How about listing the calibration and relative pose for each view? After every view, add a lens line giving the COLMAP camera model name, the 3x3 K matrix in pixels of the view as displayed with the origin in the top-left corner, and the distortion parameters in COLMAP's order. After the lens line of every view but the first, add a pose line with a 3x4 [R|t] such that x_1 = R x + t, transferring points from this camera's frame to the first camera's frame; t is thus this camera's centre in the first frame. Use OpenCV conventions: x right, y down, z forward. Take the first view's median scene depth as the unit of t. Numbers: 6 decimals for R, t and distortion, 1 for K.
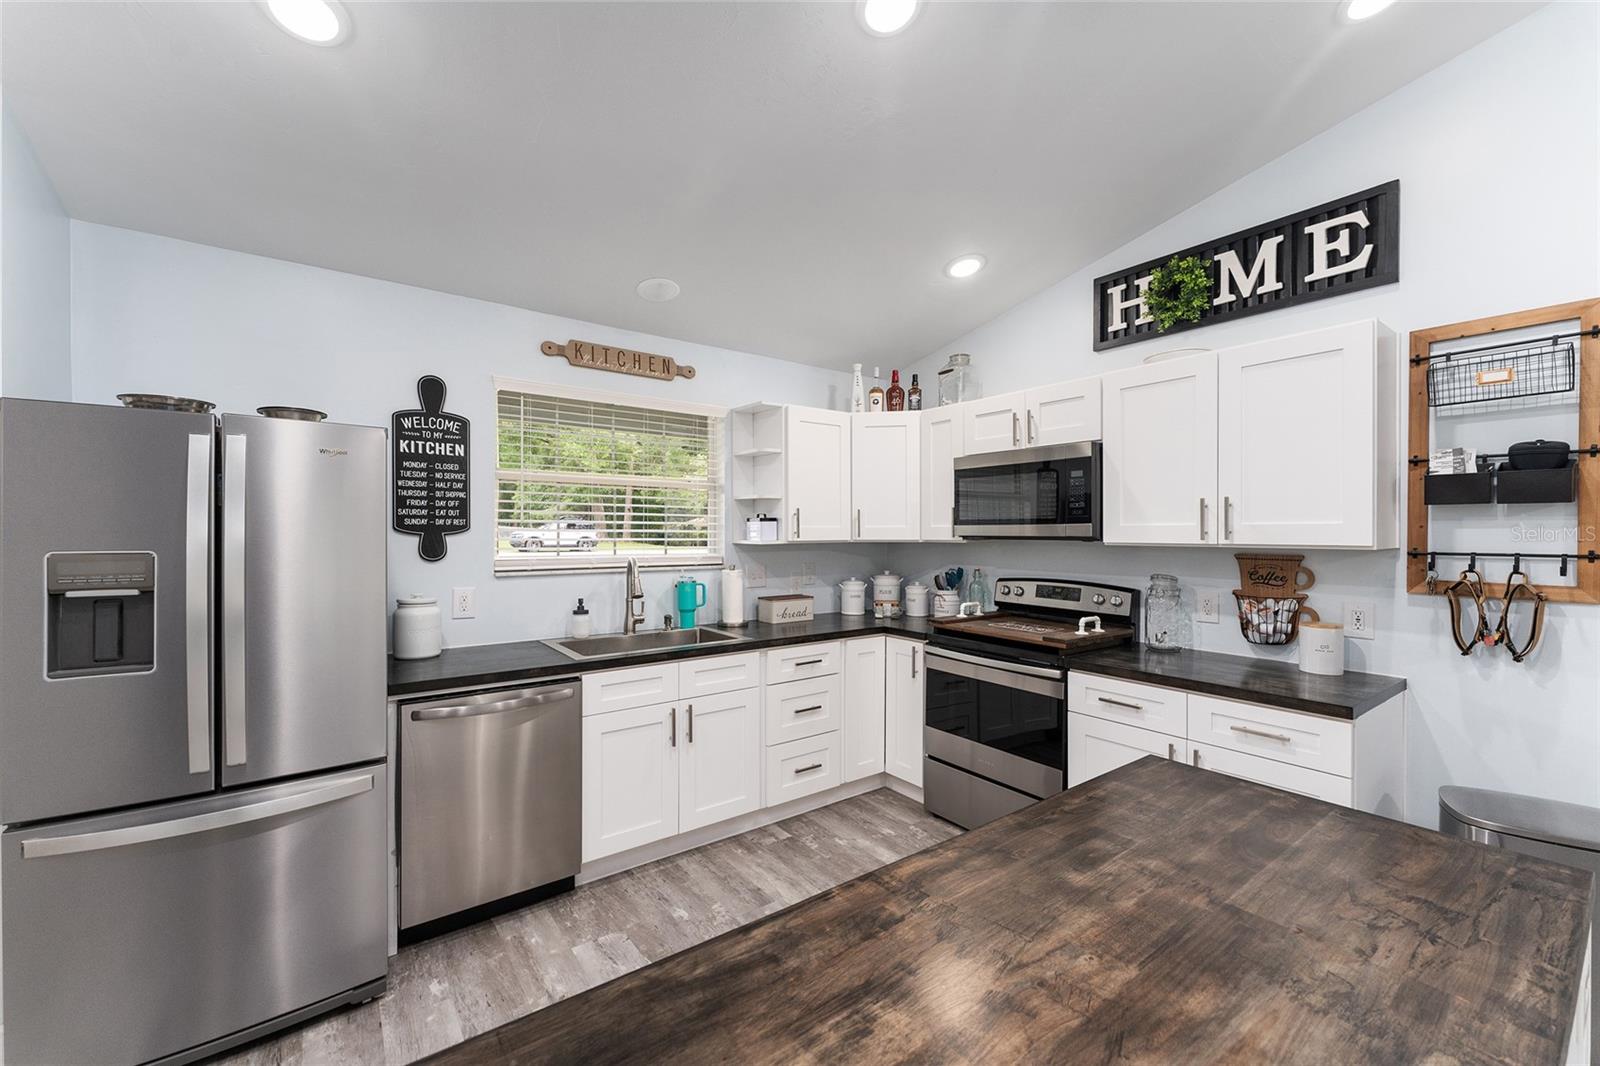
lens RADIAL K [[650.5, 0, 796.2], [0, 650.5, 533.9], [0, 0, 1]] dist [0.004538, -0.001046]
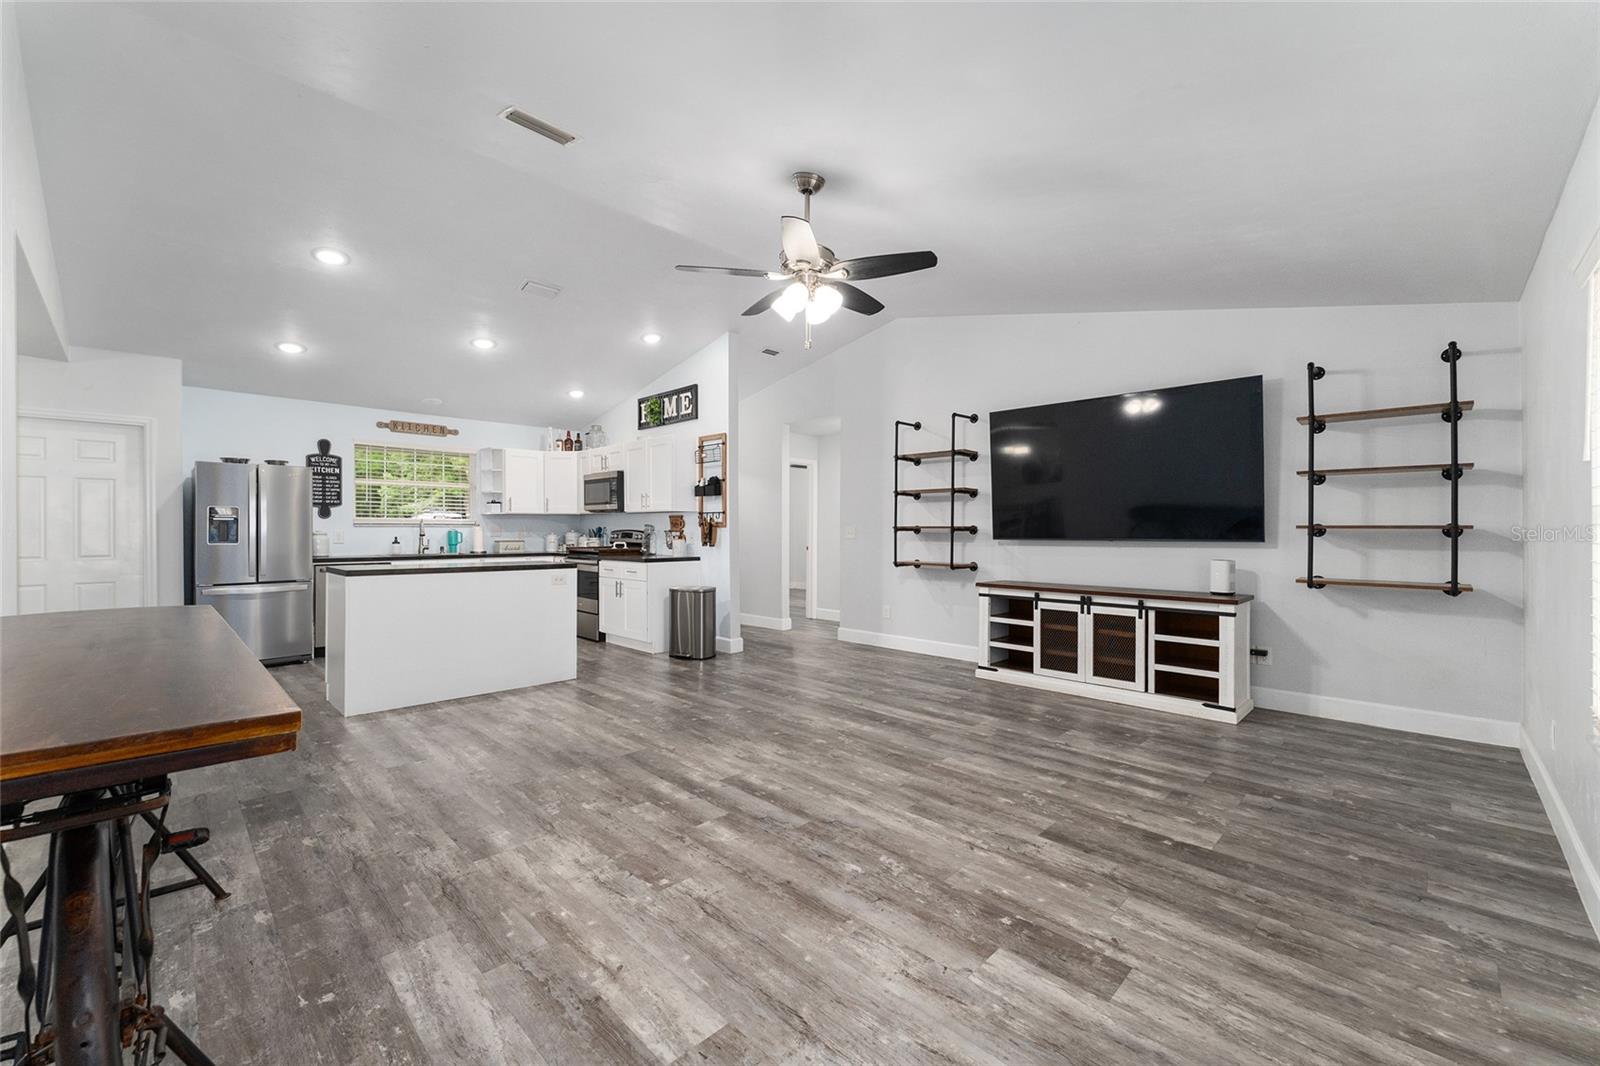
lens RADIAL K [[650.5, 0, 804.4], [0, 650.5, 529.1], [0, 0, 1]] dist [0.004538, -0.001046]
pose [[0.987878, -0.000729, 0.155228, 0.762932], [0.001023, 0.999998, -0.001811, 0.085161], [-0.155227, 0.001948, 0.987877, -1.542410]]
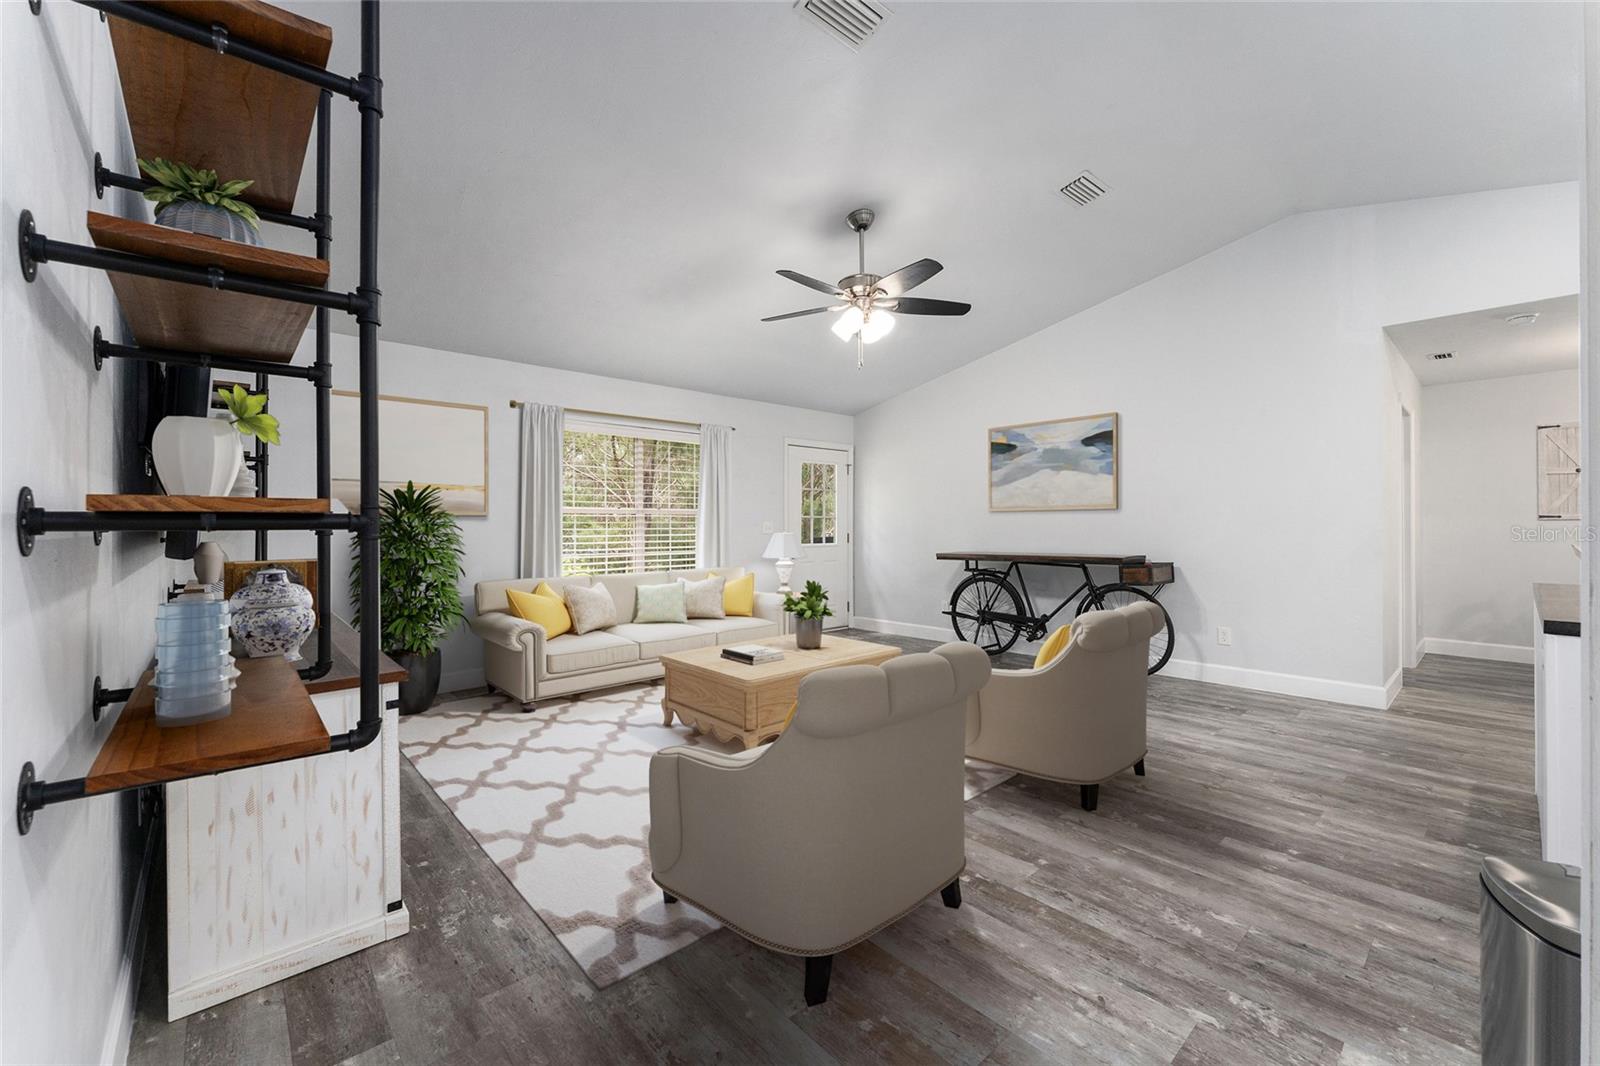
lens RADIAL K [[650.5, 0, 805.5], [0, 650.5, 510.2], [0, 0, 1]] dist [0.004538, -0.001046]
pose [[-0.995181, -0.004339, -0.097963, 1.191127], [-0.002195, 0.999756, -0.021981, 0.086116], [0.098034, -0.021660, -0.994947, 0.910135]]
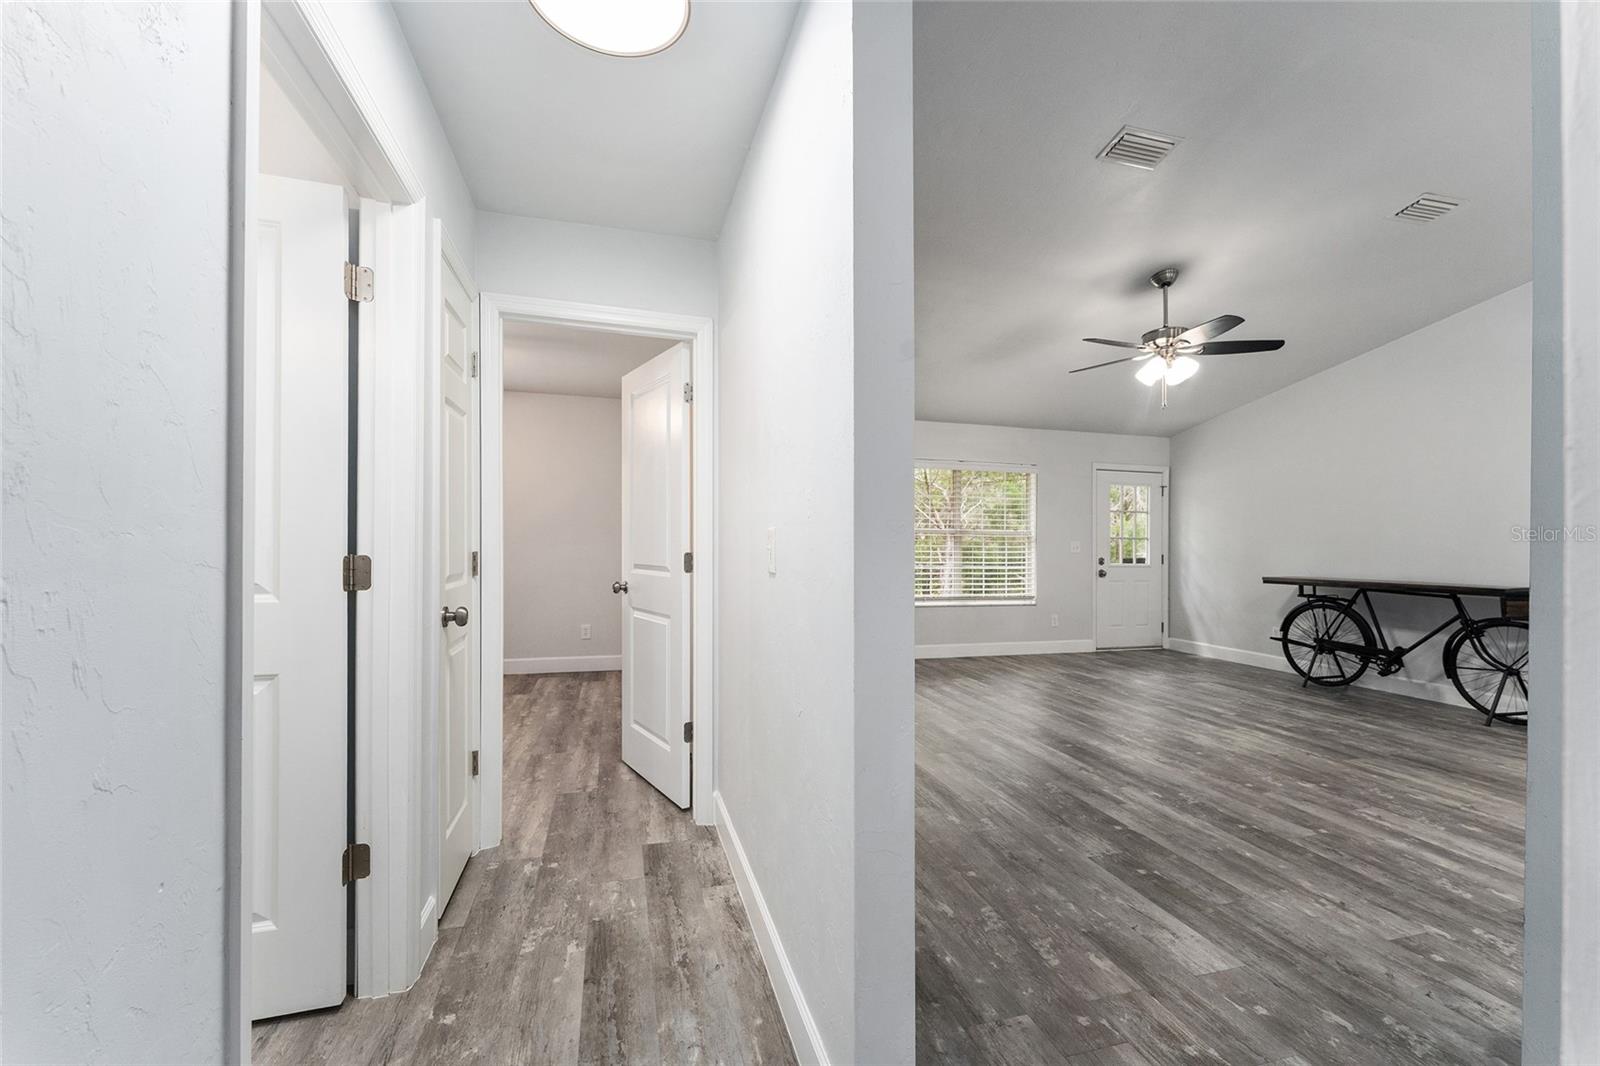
lens RADIAL K [[650.5, 0, 795.1], [0, 650.5, 520.4], [0, 0, 1]] dist [0.004538, -0.001046]
pose [[-0.932969, -0.005551, 0.359913, 1.203585], [-0.016858, 0.999458, -0.028284, 0.082301], [-0.359561, -0.032455, -0.932557, 1.326632]]
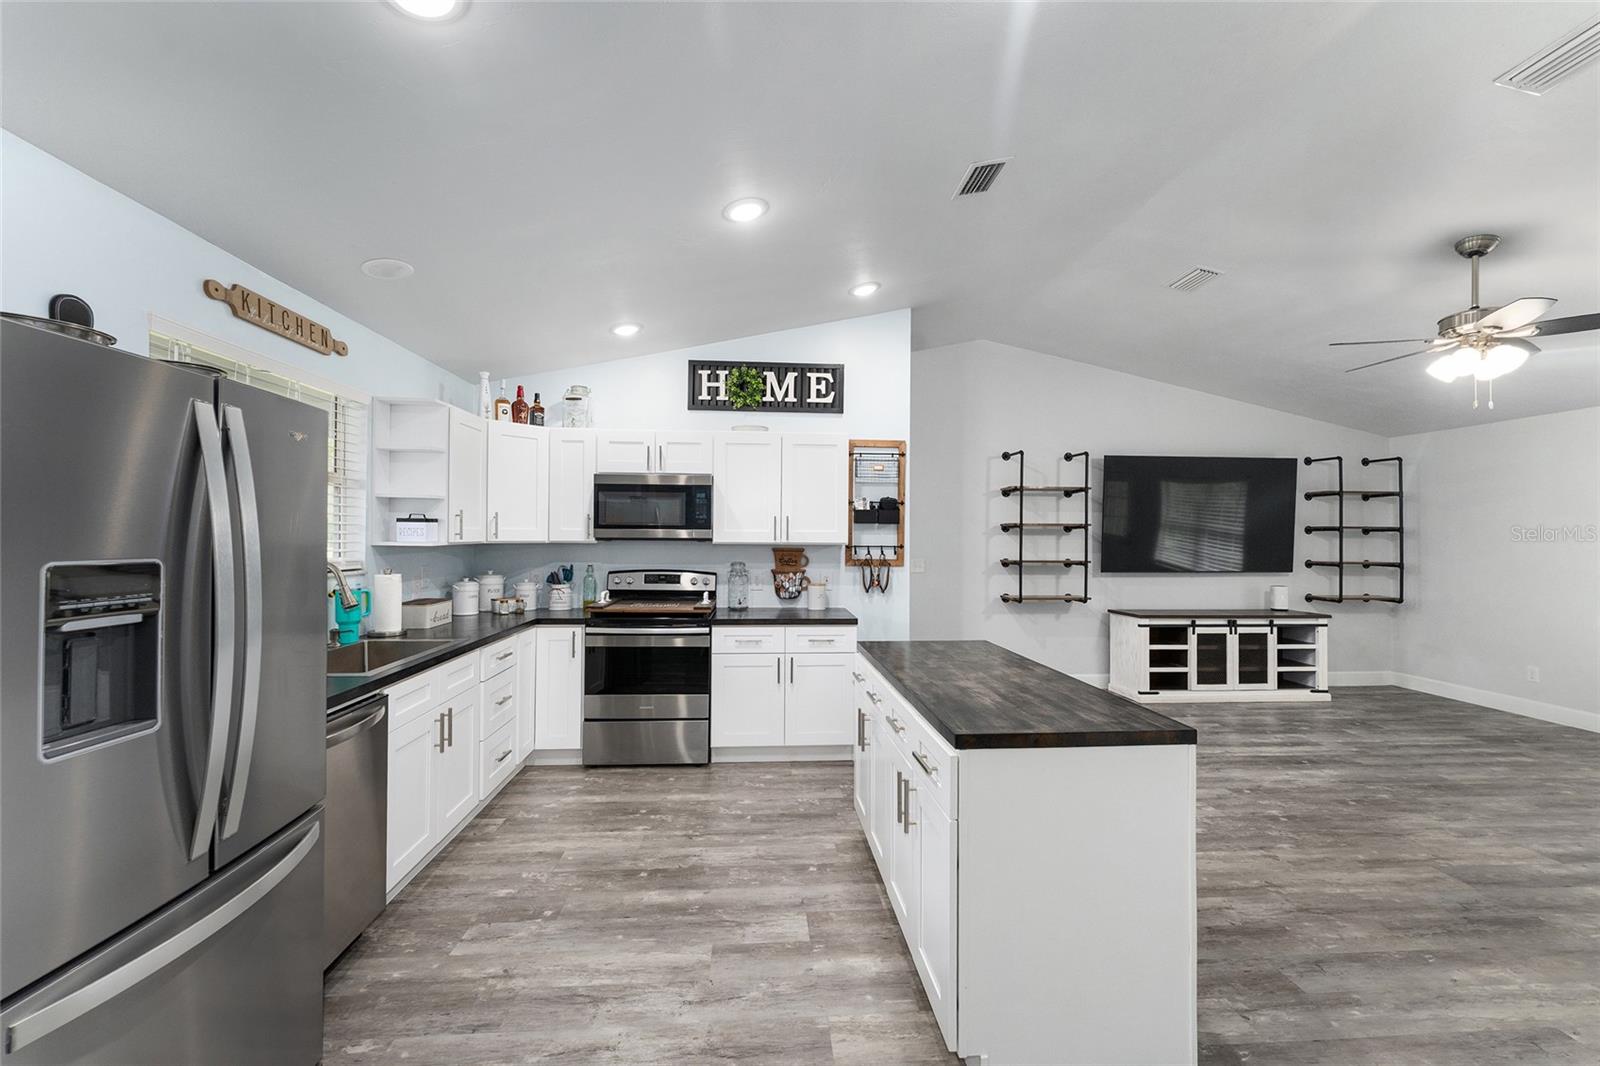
lens RADIAL K [[650.5, 0, 811.3], [0, 650.5, 528.6], [0, 0, 1]] dist [0.004538, -0.001046]
pose [[0.526687, 0.012885, 0.849961, -0.695092], [-0.004794, 0.999914, -0.012187, -0.000848], [-0.850046, 0.002344, 0.526704, 0.009114]]
